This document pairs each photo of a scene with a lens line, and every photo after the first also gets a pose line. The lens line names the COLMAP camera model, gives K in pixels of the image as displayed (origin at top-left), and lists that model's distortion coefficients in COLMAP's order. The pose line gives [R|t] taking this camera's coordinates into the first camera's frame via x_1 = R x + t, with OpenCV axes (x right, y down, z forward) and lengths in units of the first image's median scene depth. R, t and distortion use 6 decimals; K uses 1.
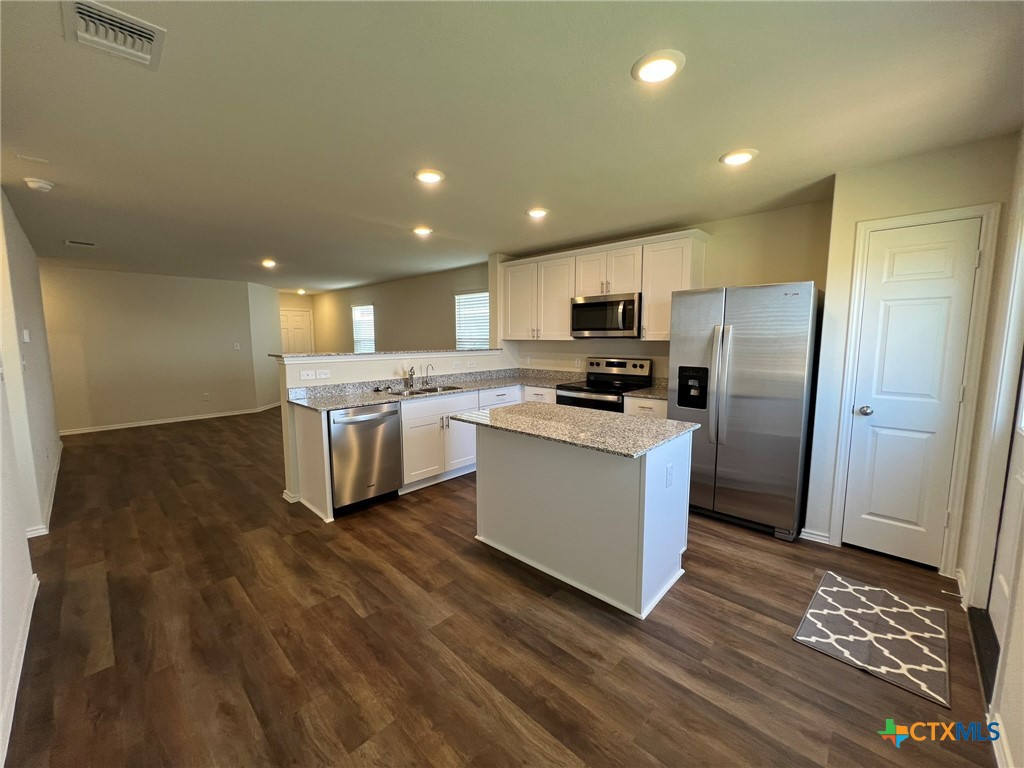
lens RADIAL K [[408.9, 0, 509.7], [0, 408.9, 381.3], [0, 0, 1]] dist [-0.002963, 0.001213]
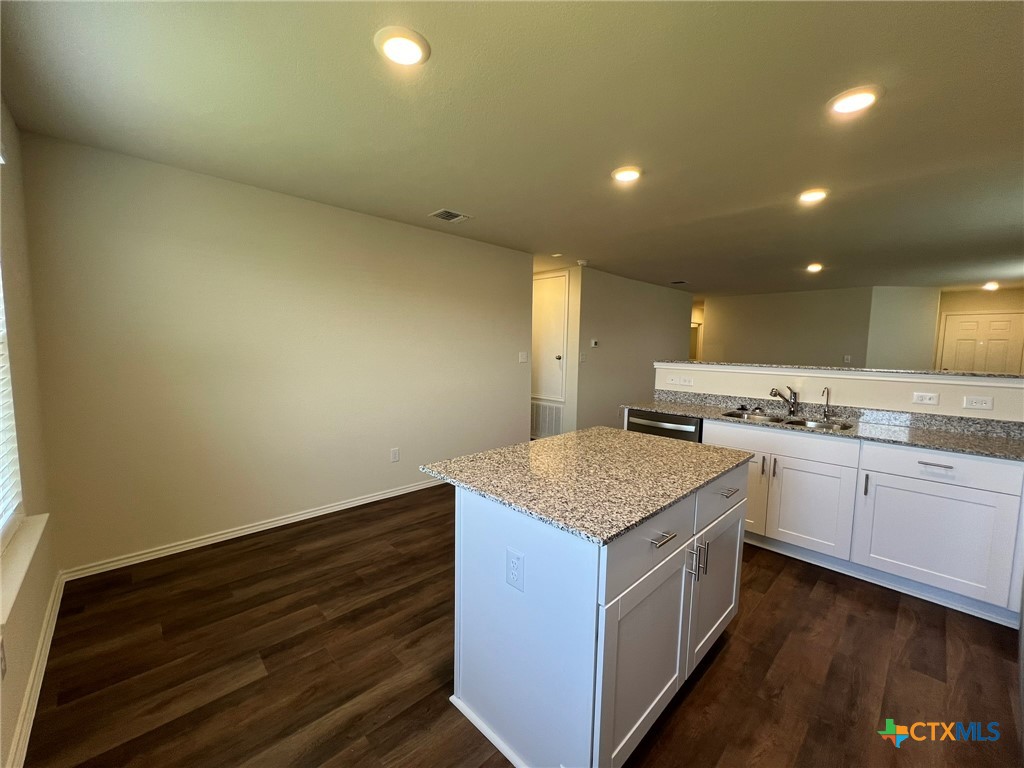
lens RADIAL K [[410.4, 0, 510.1], [0, 410.4, 381.3], [0, 0, 1]] dist [-0.002183, 0.000520]
pose [[-0.047671, 0.088636, -0.994923, 0.580813], [-0.125111, 0.987681, 0.093985, -0.057724], [0.990997, 0.128956, -0.035994, 0.591170]]
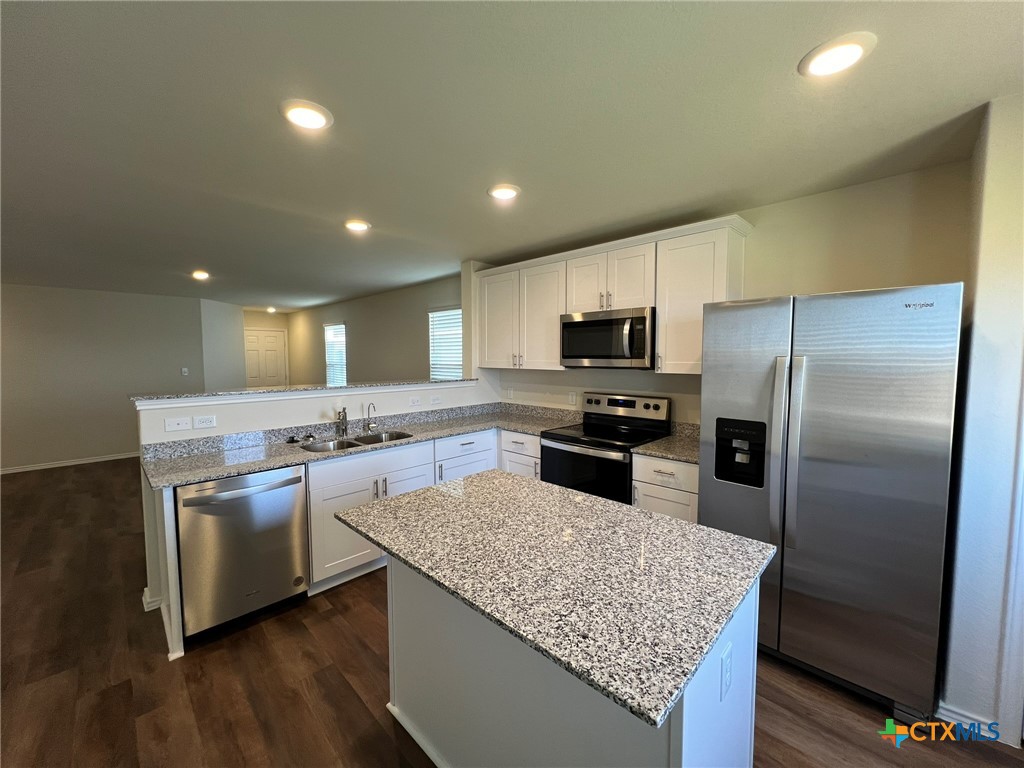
lens RADIAL K [[408.9, 0, 509.6], [0, 408.9, 380.9], [0, 0, 1]] dist [-0.002963, 0.001213]
pose [[0.999763, 0.000938, -0.021731, 0.086185], [-0.001930, 0.998954, -0.045696, -0.056338], [0.021665, 0.045727, 0.998719, 0.297053]]
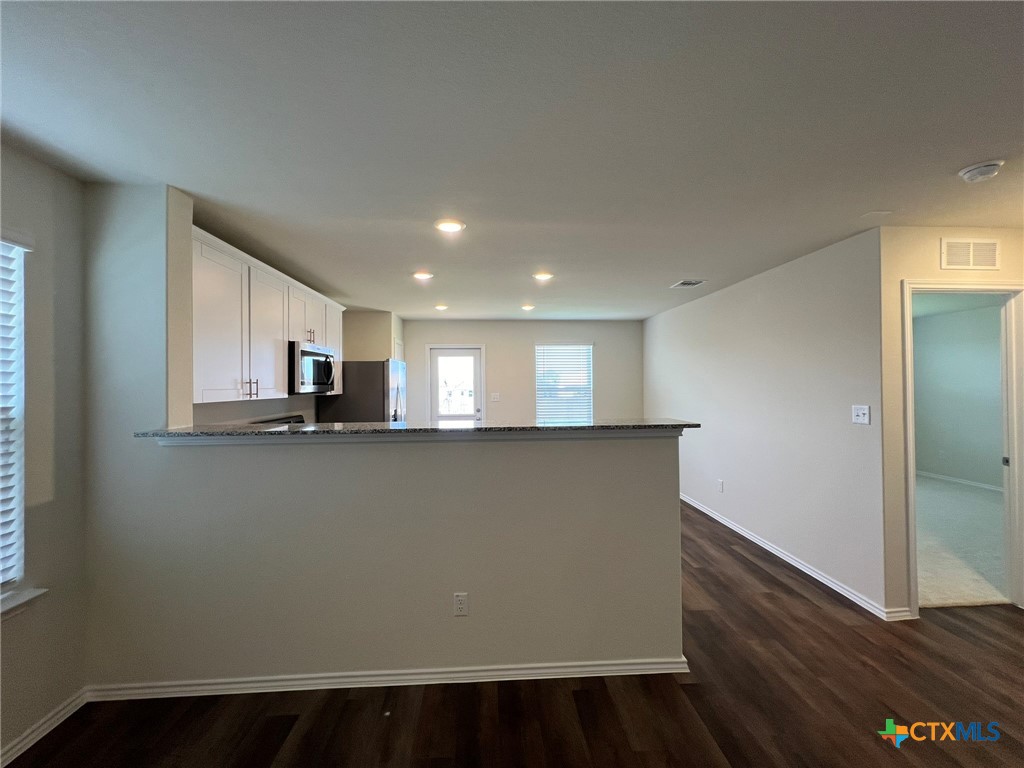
lens RADIAL K [[408.9, 0, 511.1], [0, 408.9, 380.8], [0, 0, 1]] dist [-0.002963, 0.001213]
pose [[-0.733745, 0.012792, 0.679305, -0.759349], [0.082391, 0.994119, 0.070273, -0.179989], [-0.674411, 0.107531, -0.730484, 1.528859]]
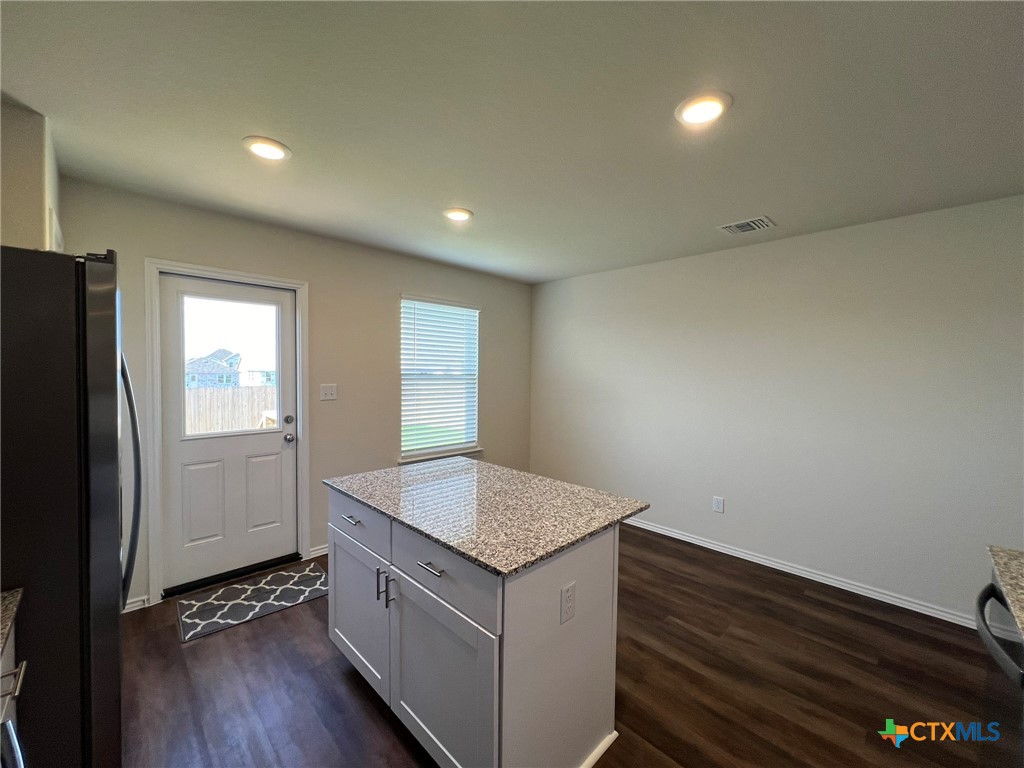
lens RADIAL K [[410.4, 0, 509.7], [0, 410.4, 380.9], [0, 0, 1]] dist [-0.002183, 0.000520]
pose [[-0.999504, -0.011062, 0.029488, 0.041723], [-0.006994, 0.990870, 0.134643, -0.138648], [-0.030708, 0.134370, -0.990455, 1.176557]]
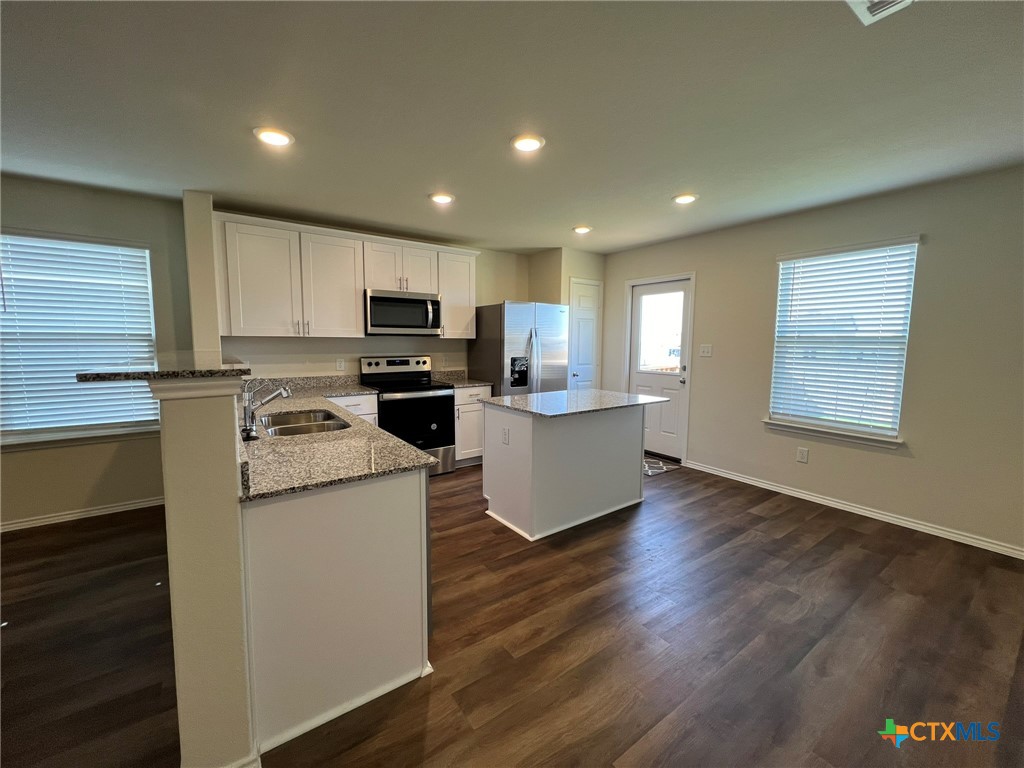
lens RADIAL K [[408.9, 0, 509.6], [0, 408.9, 381.6], [0, 0, 1]] dist [-0.002963, 0.001213]
pose [[0.190338, -0.094601, 0.977150, -0.780715], [0.100361, 0.992007, 0.076490, -0.052594], [-0.976575, 0.083509, 0.198311, 0.649981]]
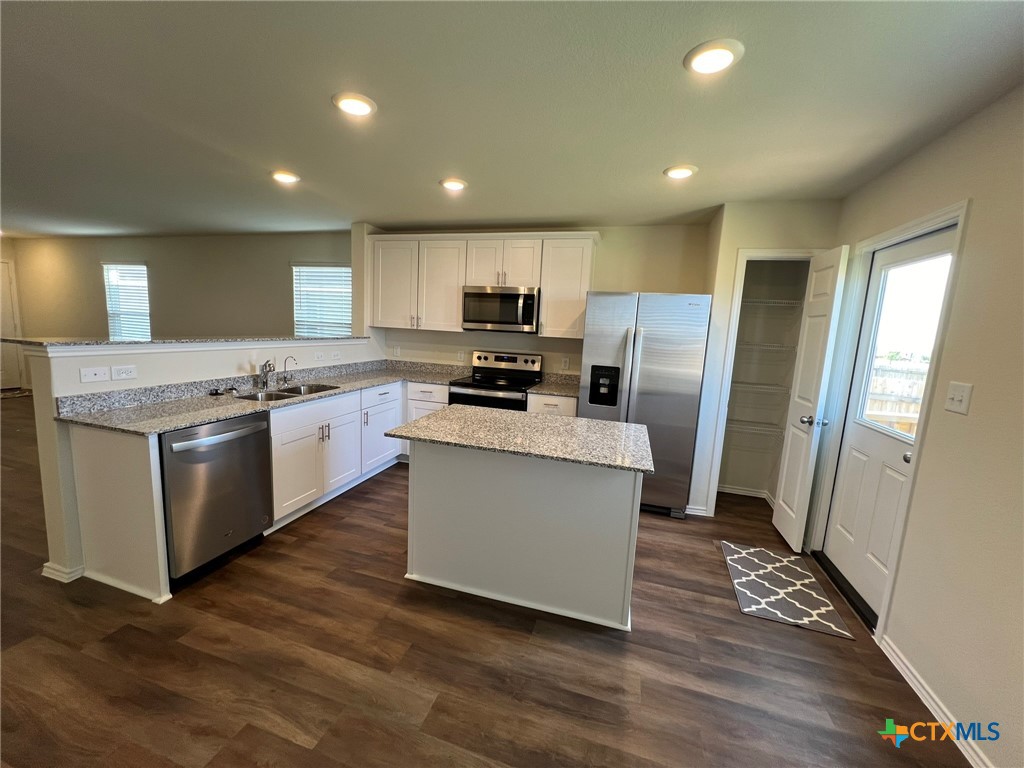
lens RADIAL K [[408.9, 0, 509.6], [0, 408.9, 381.5], [0, 0, 1]] dist [-0.002963, 0.001213]
pose [[0.891818, -0.013885, 0.452180, -0.204667], [-0.003615, 0.999278, 0.037815, -0.029322], [-0.452379, -0.035359, 0.891124, 0.153910]]
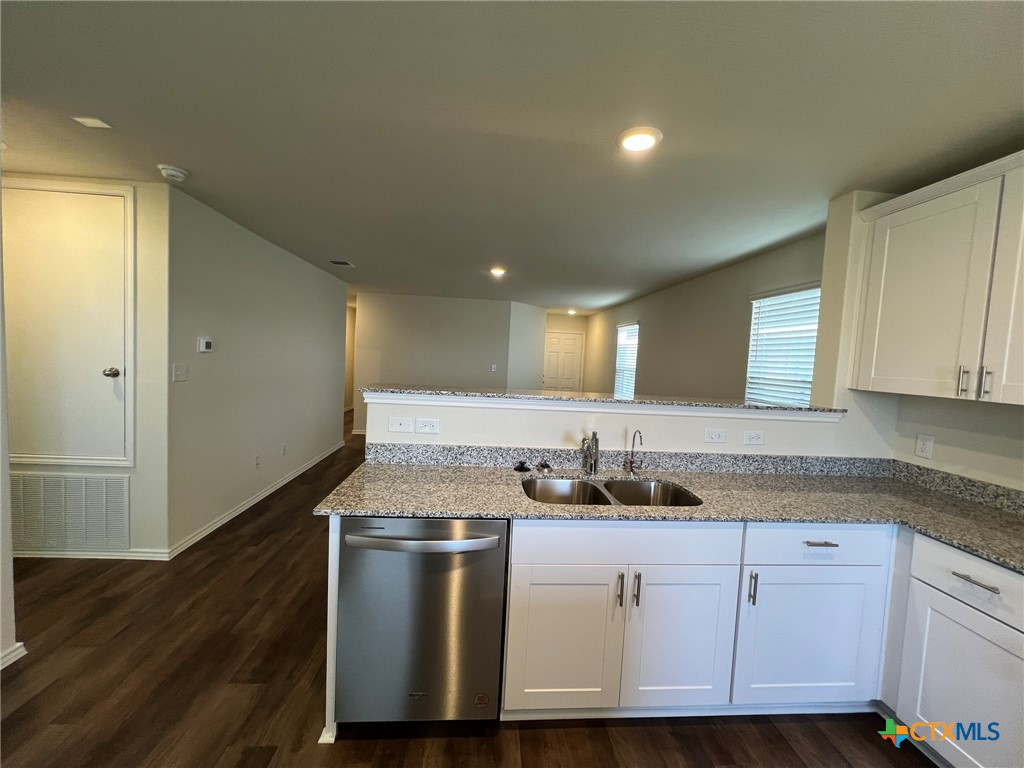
lens RADIAL K [[408.9, 0, 509.8], [0, 408.9, 380.9], [0, 0, 1]] dist [-0.002963, 0.001213]
pose [[0.739954, 0.078604, -0.668049, 0.005788], [-0.125025, 0.991915, -0.021771, -0.080576], [0.660937, 0.099633, 0.743798, 0.636727]]
